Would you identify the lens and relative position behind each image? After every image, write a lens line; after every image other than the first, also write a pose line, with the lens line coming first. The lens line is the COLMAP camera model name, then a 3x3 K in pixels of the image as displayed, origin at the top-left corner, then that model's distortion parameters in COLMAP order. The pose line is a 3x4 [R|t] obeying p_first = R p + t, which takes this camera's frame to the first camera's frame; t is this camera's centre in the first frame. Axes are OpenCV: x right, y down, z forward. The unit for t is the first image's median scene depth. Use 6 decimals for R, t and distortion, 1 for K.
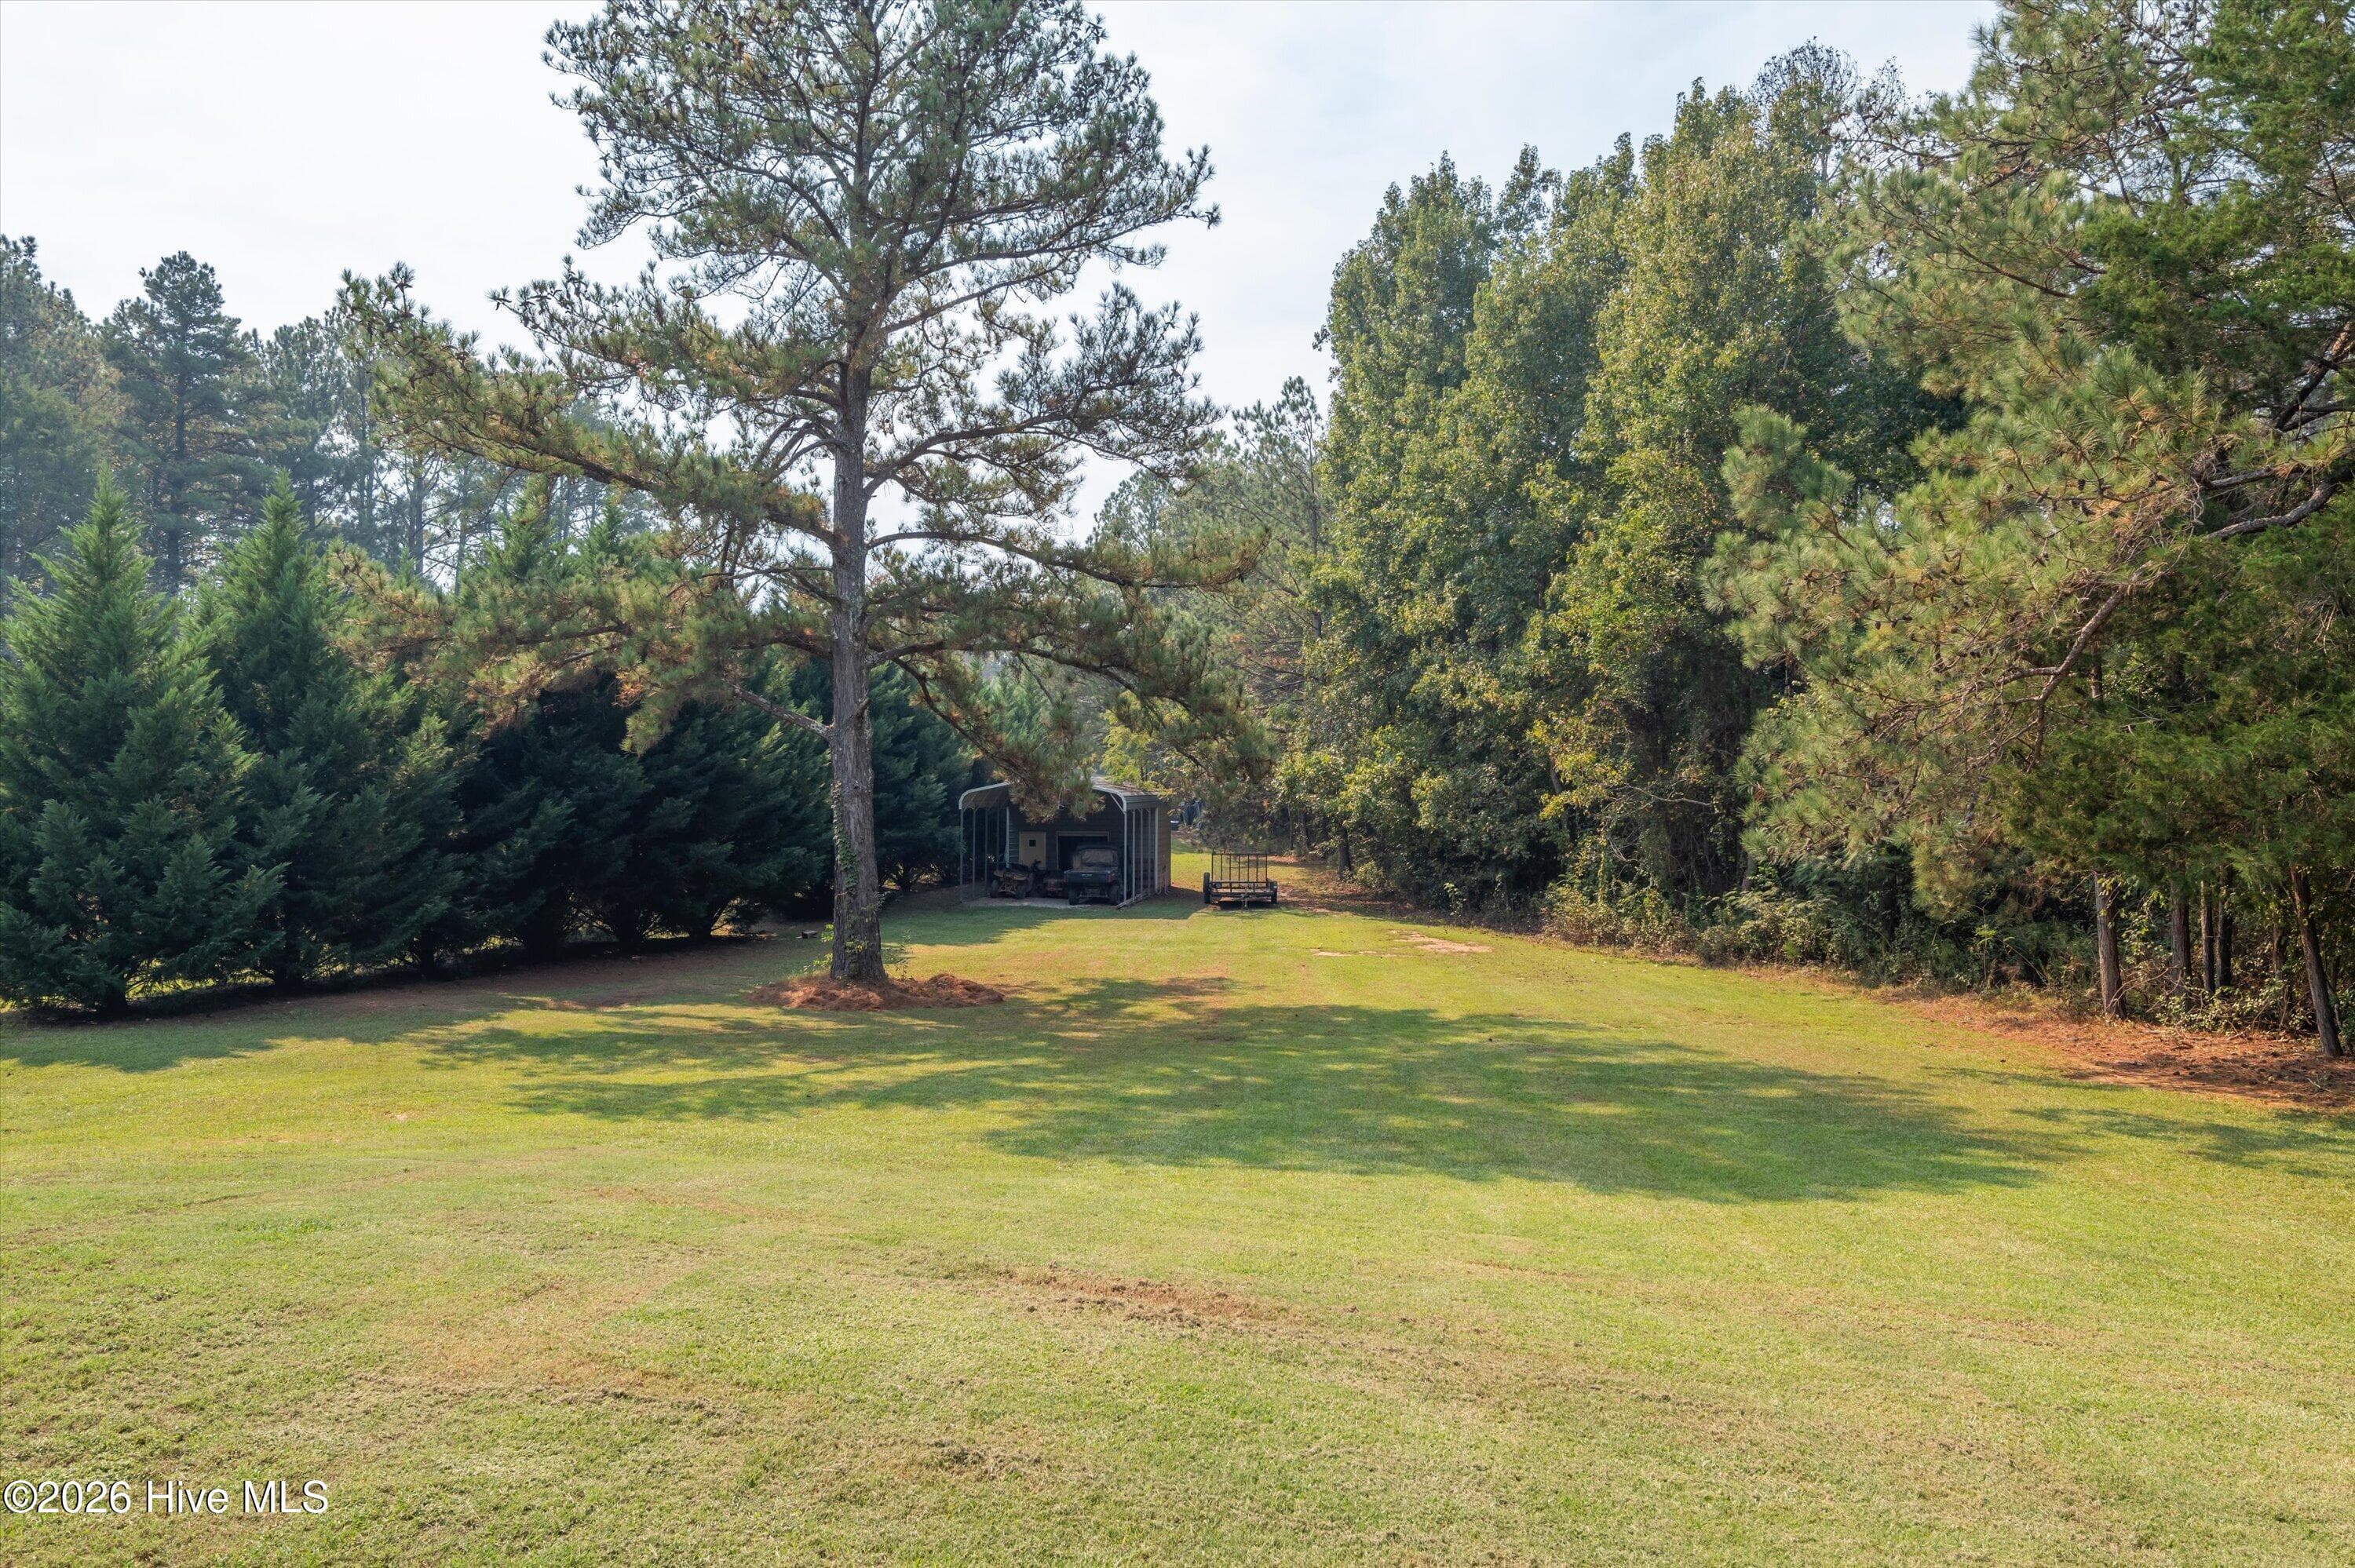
lens RADIAL K [[1632.4, 0, 1173.2], [0, 1632.4, 761.3], [0, 0, 1]] dist [-0.002809, -0.000988]
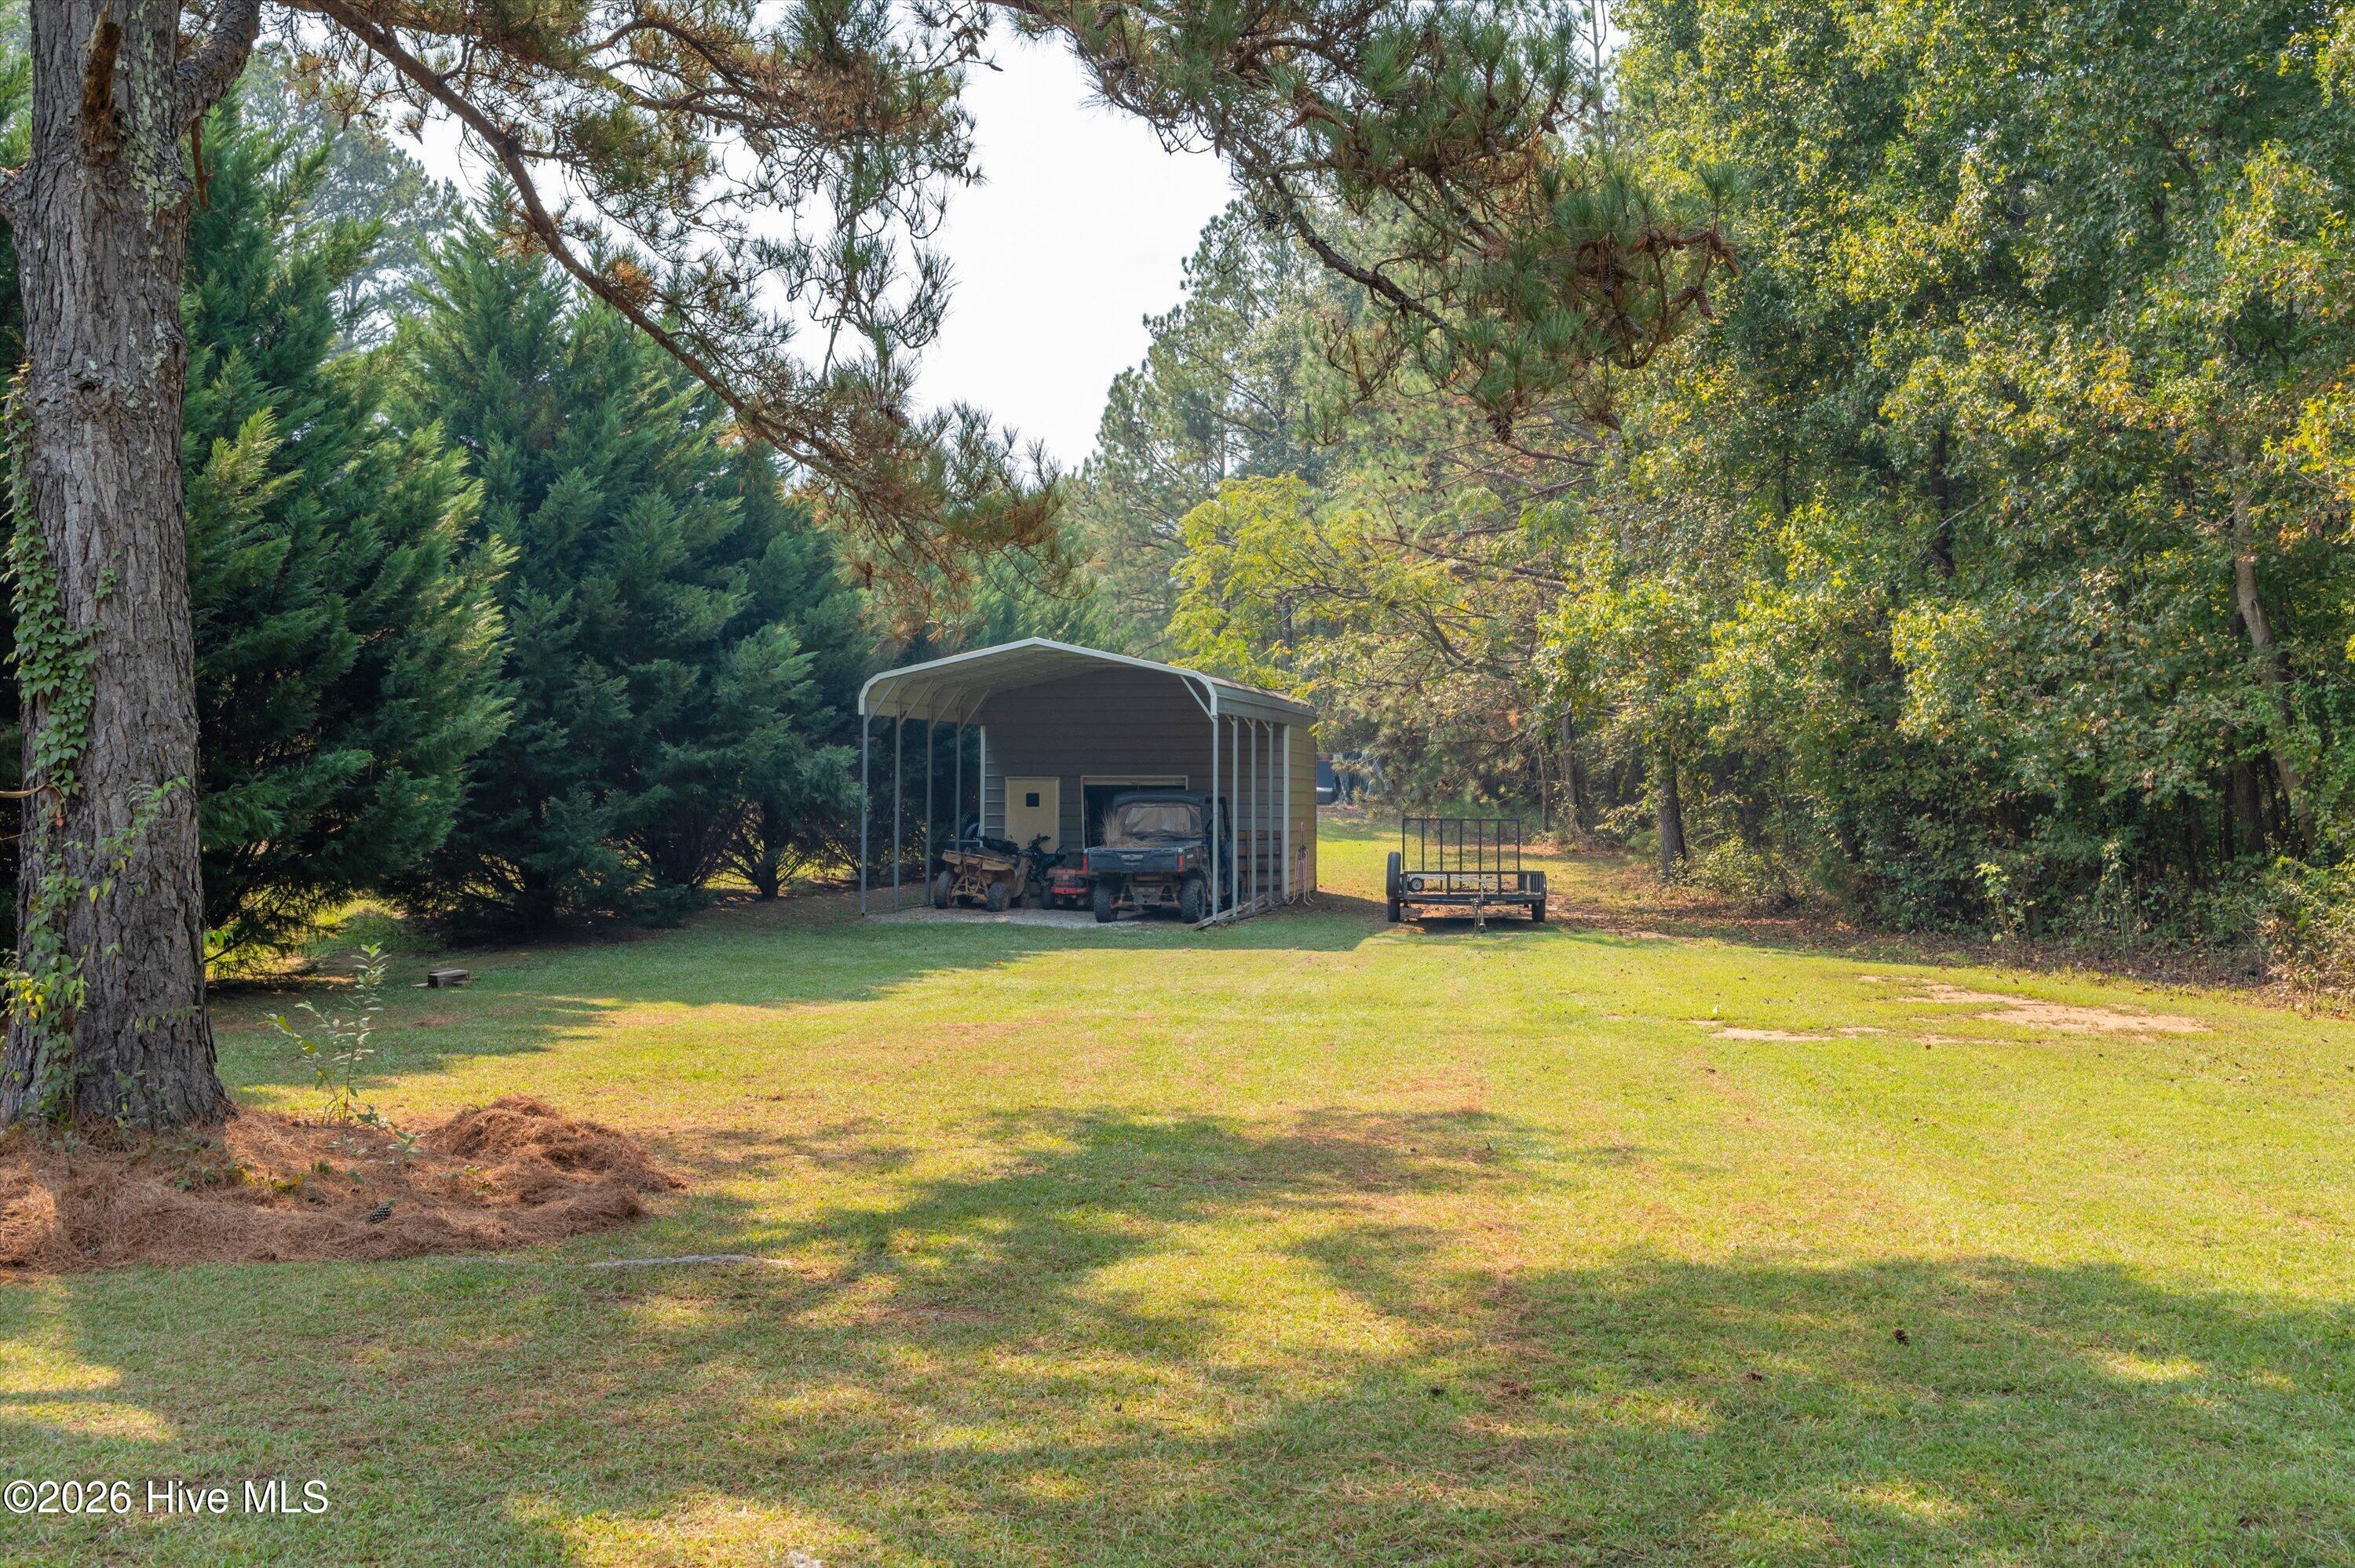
lens RADIAL K [[2252.7, 0, 1133.6], [0, 2252.7, 719.6], [0, 0, 1]] dist [-0.003508, -0.004961]
pose [[0.996390, -0.005194, -0.084736, 0.001478], [0.003693, 0.999834, -0.017860, 0.044744], [0.084814, 0.017482, 0.996243, 0.386951]]
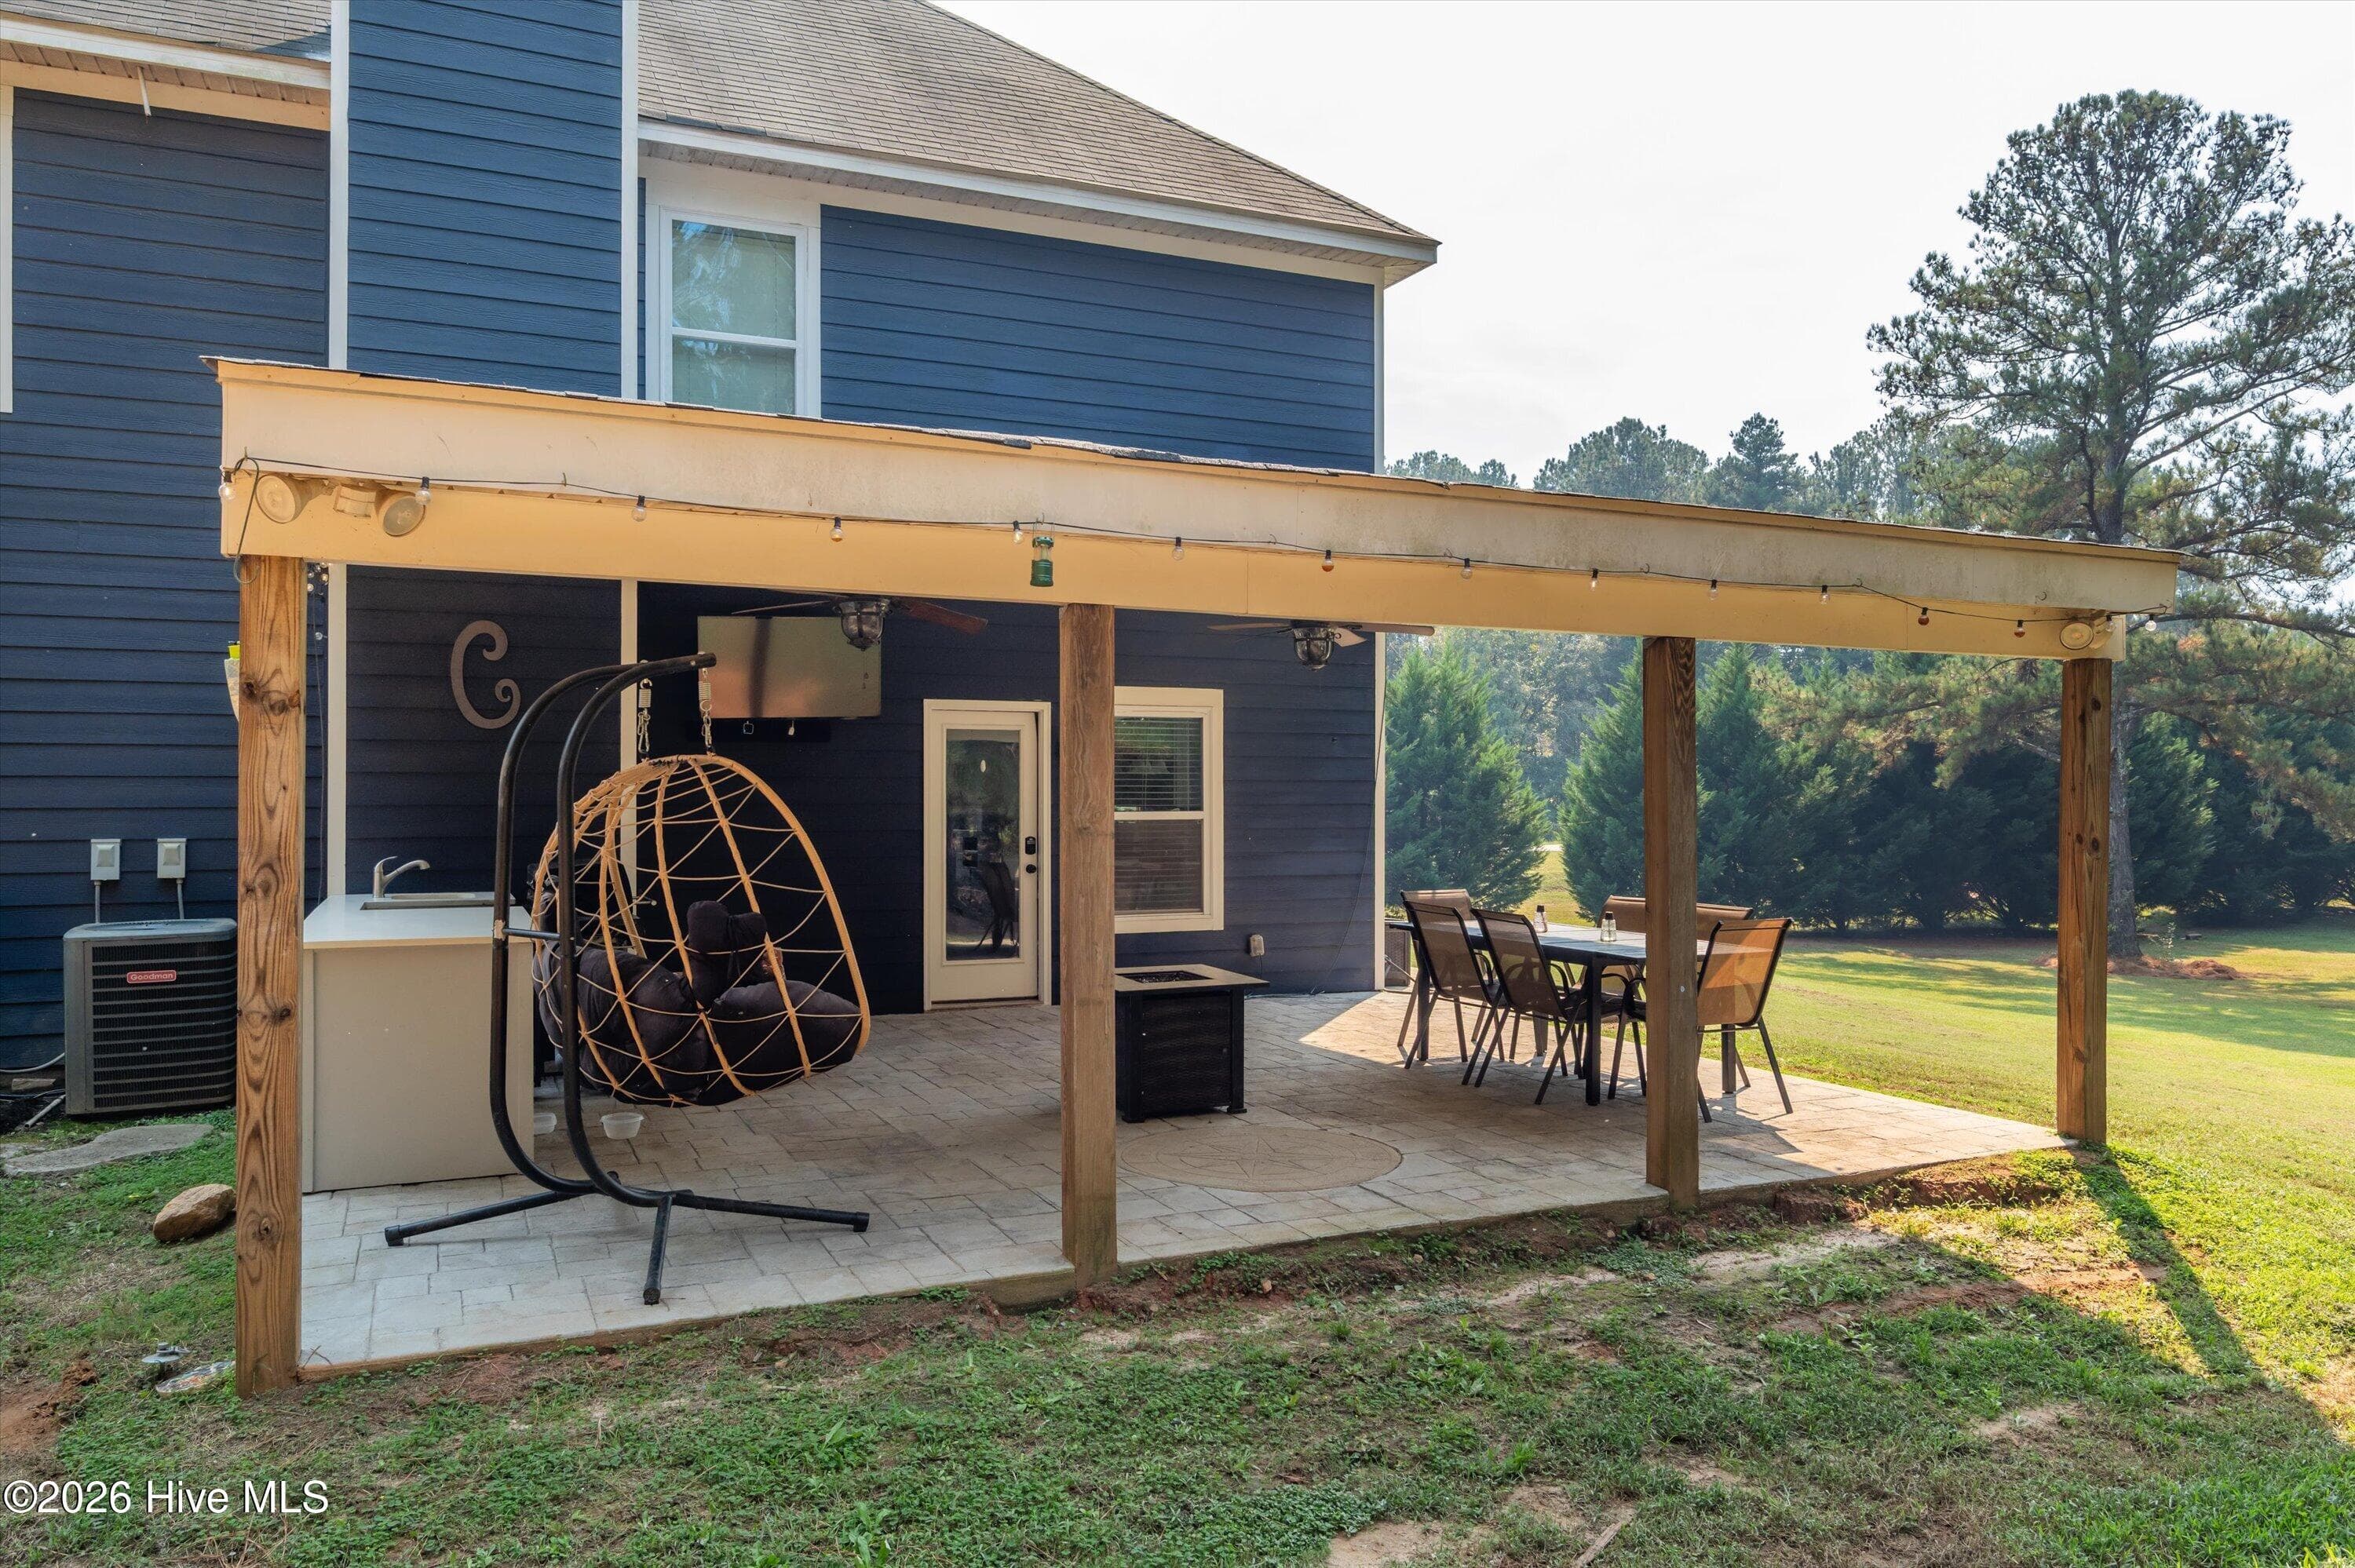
lens RADIAL K [[1632.4, 0, 1173.2], [0, 1632.4, 761.3], [0, 0, 1]] dist [-0.002809, -0.000988]
pose [[0.587156, -0.017323, -0.809288, 0.262732], [0.009297, 0.999849, -0.014657, -0.008499], [0.809420, 0.001082, 0.587229, -0.250223]]
